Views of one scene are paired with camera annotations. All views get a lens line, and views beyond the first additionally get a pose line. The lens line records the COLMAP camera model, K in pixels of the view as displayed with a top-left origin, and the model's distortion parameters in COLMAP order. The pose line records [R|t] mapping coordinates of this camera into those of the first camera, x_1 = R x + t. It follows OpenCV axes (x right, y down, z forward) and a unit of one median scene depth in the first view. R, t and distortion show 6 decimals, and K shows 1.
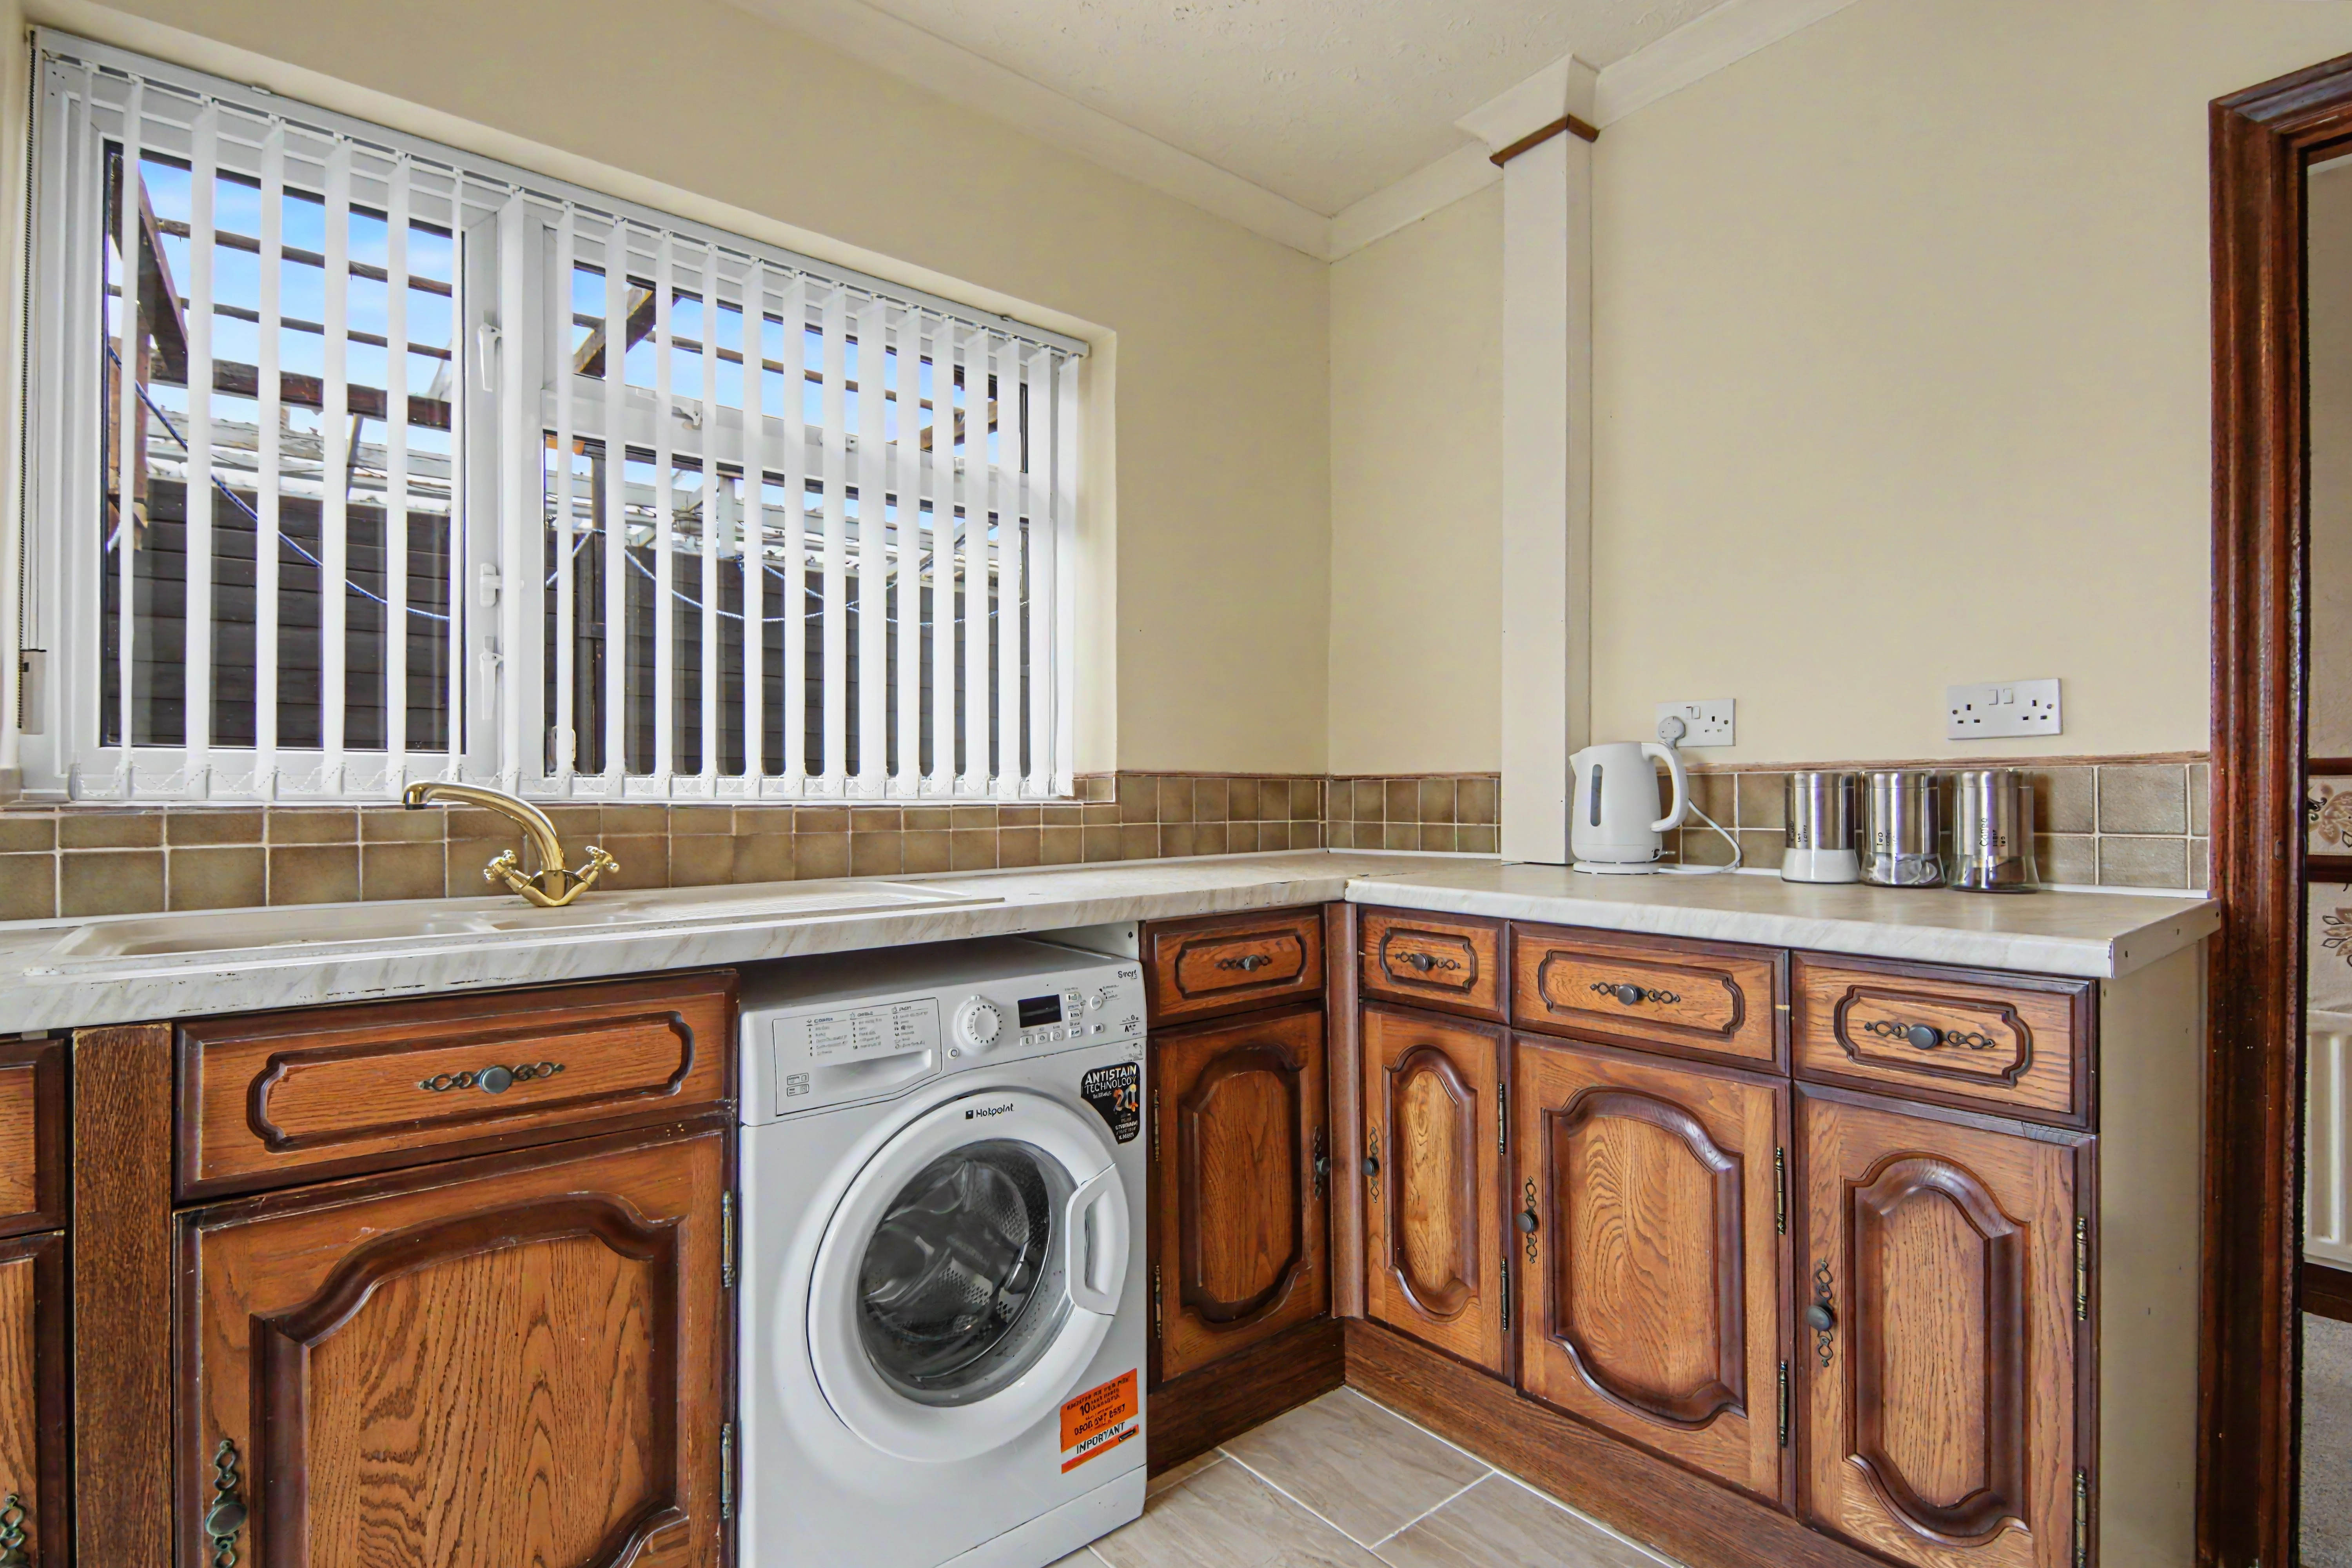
lens RADIAL K [[1128.3, 0, 1166.2], [0, 1128.3, 785.3], [0, 0, 1]] dist [0.035223, -0.024779]
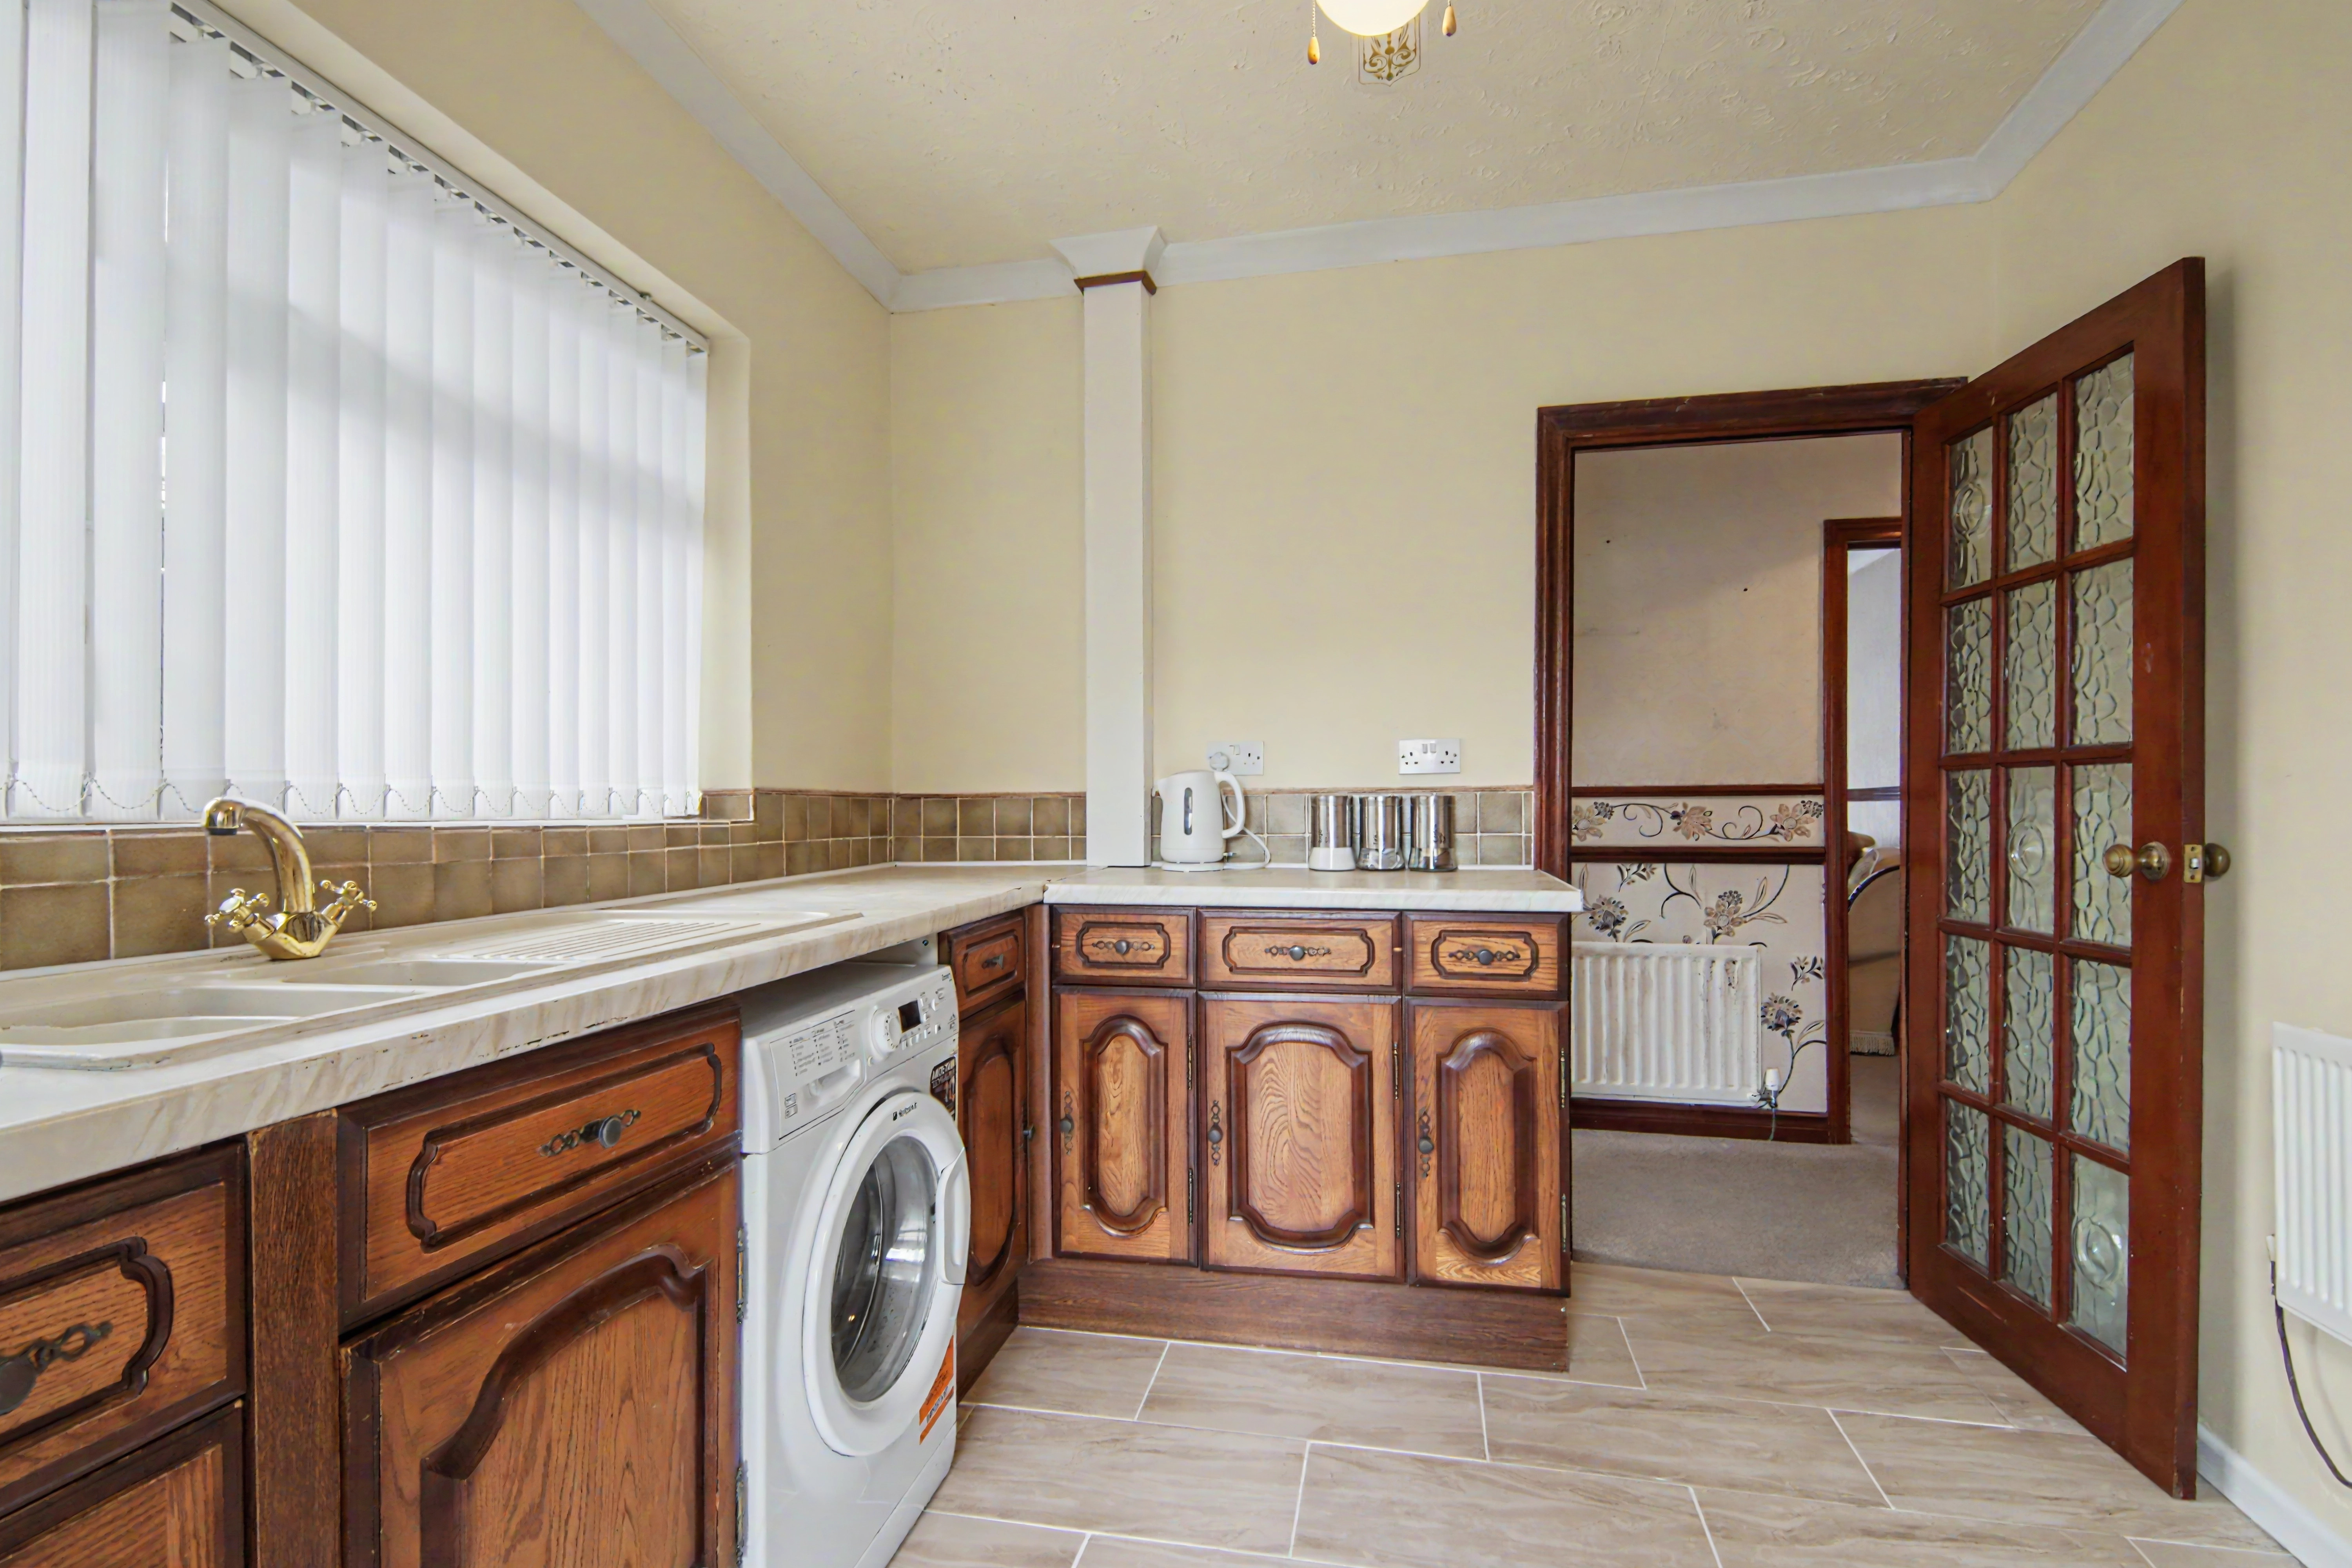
lens RADIAL K [[1130.1, 0, 1163.9], [0, 1130.1, 800.2], [0, 0, 1]] dist [0.044676, -0.028911]
pose [[0.775095, 0.002176, 0.631841, -0.570442], [-0.001111, 0.999997, -0.002081, -0.001380], [-0.631843, 0.000911, 0.775096, 0.018020]]
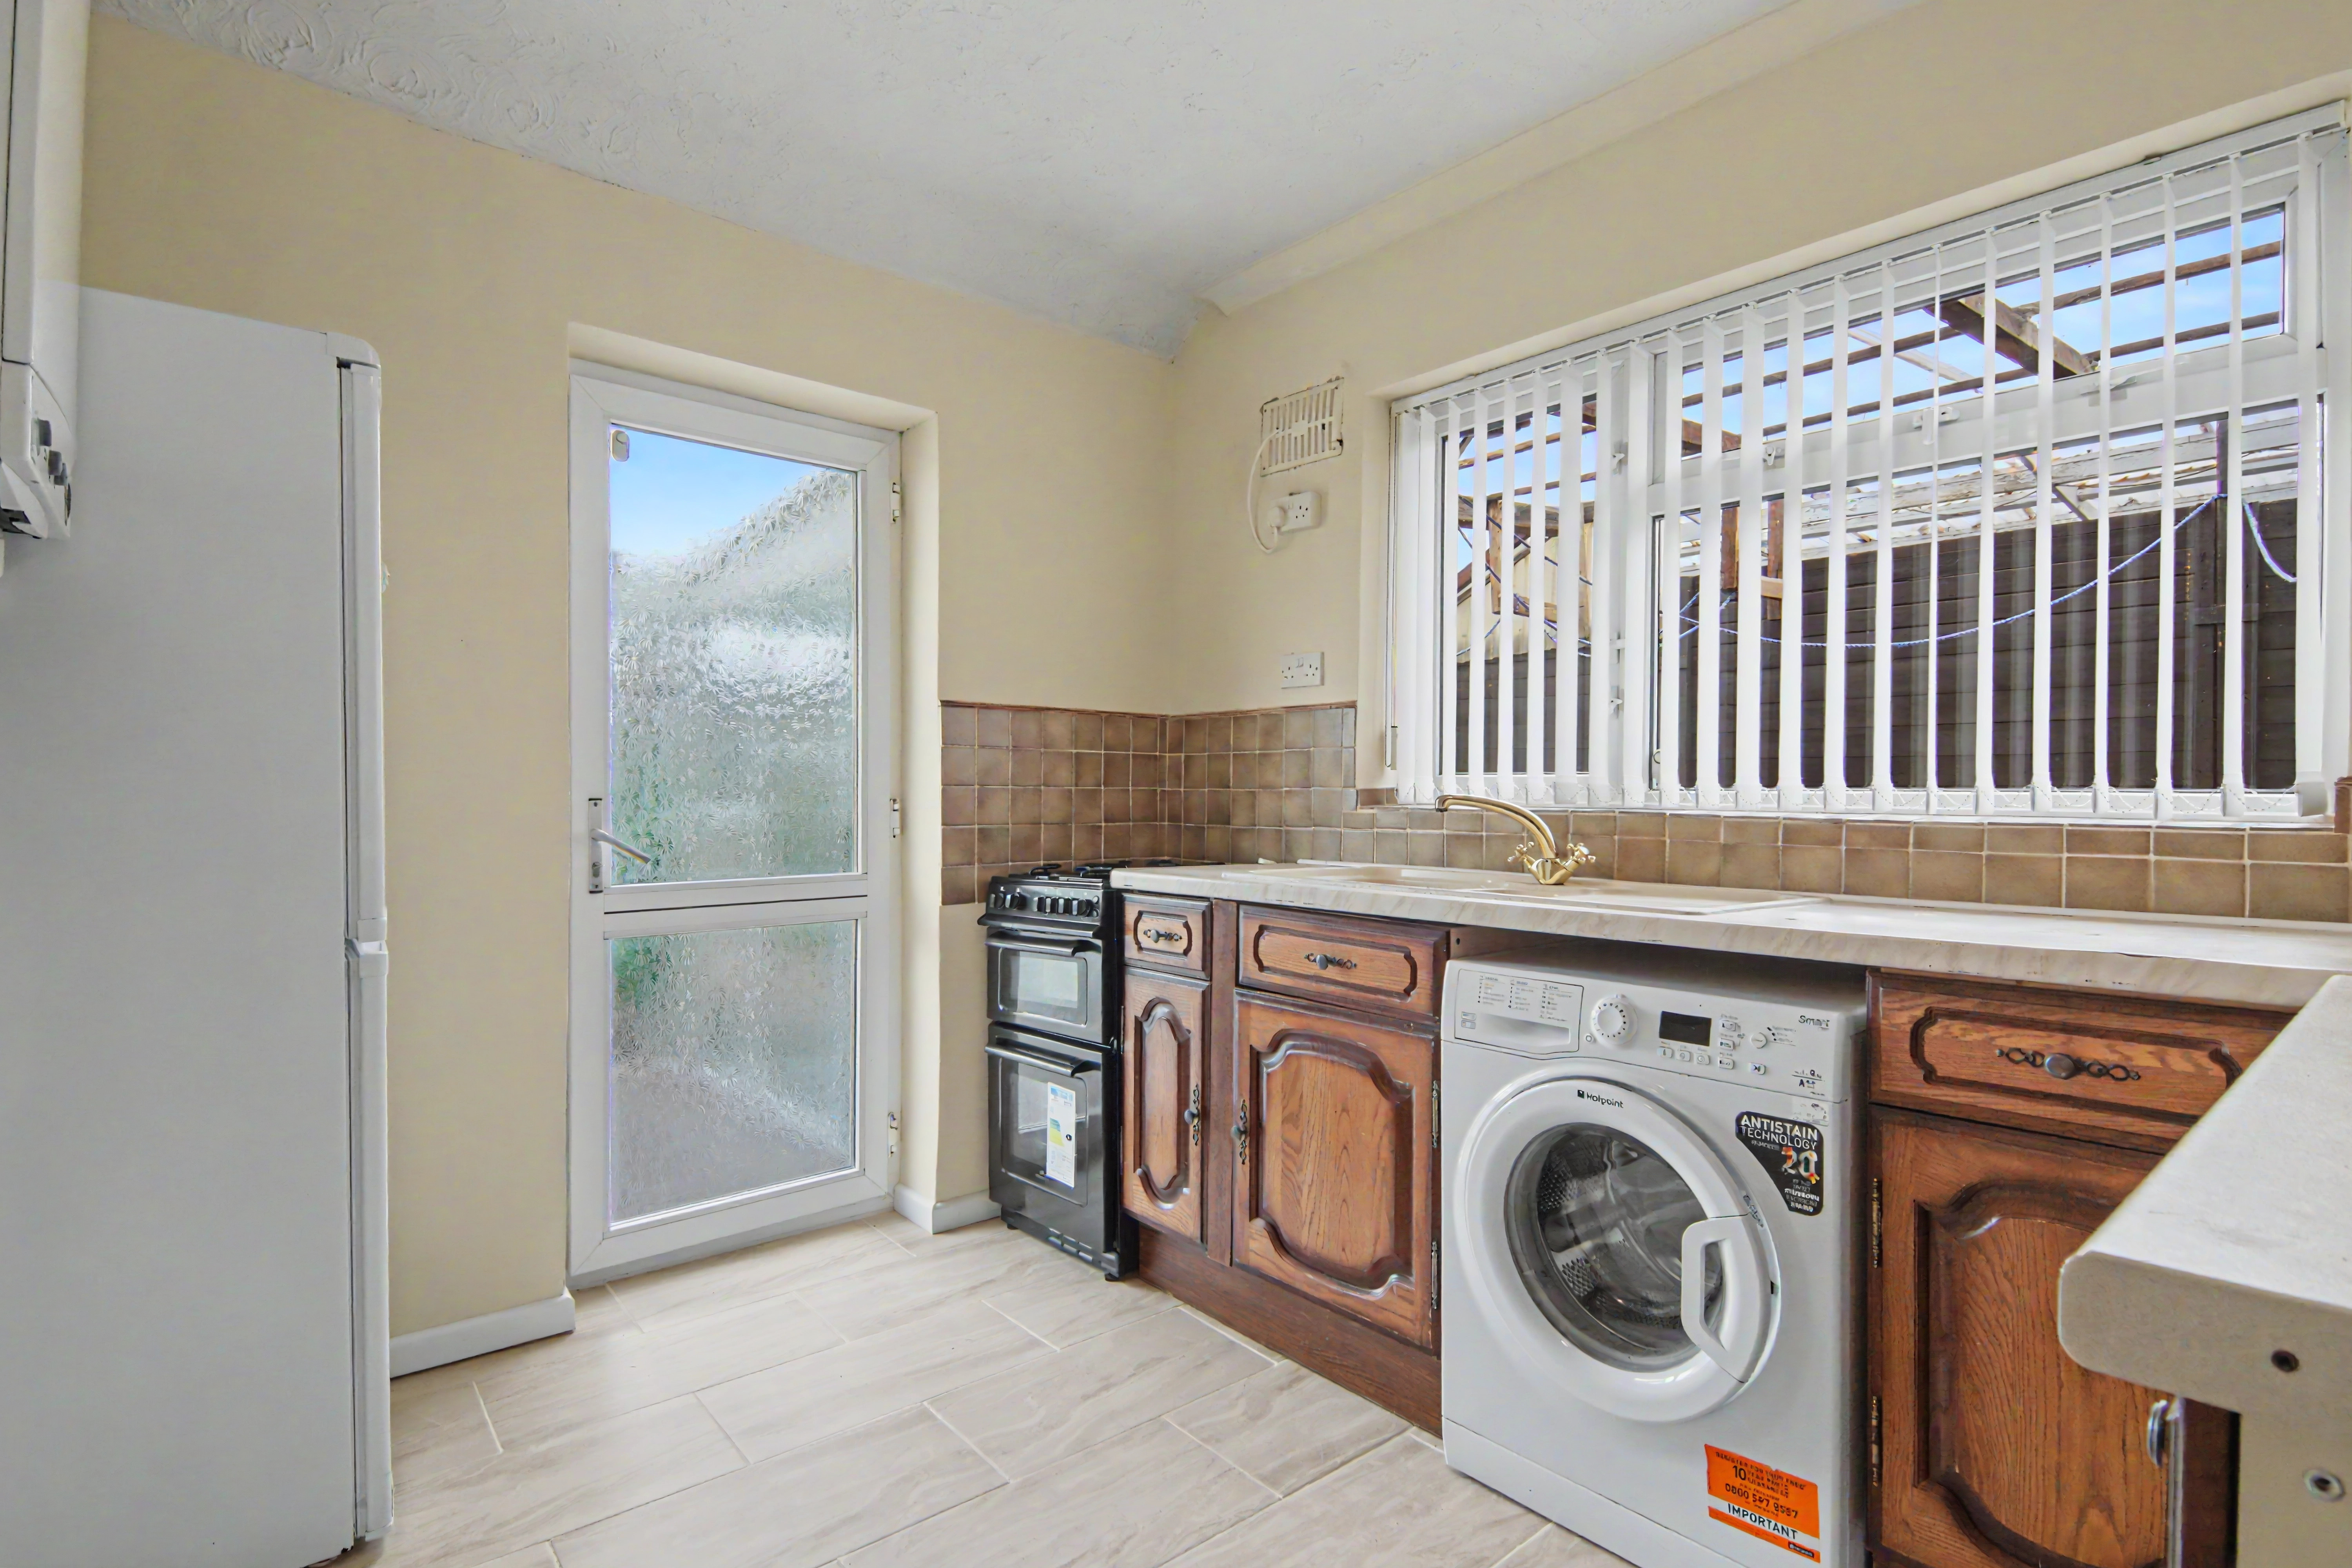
lens RADIAL K [[1130.1, 0, 1163.9], [0, 1130.1, 800.2], [0, 0, 1]] dist [0.044676, -0.028911]
pose [[0.028488, 0.007684, -0.999565, 0.821195], [-0.002694, 0.999967, 0.007610, -0.005306], [0.999591, 0.002477, 0.028508, 0.488679]]
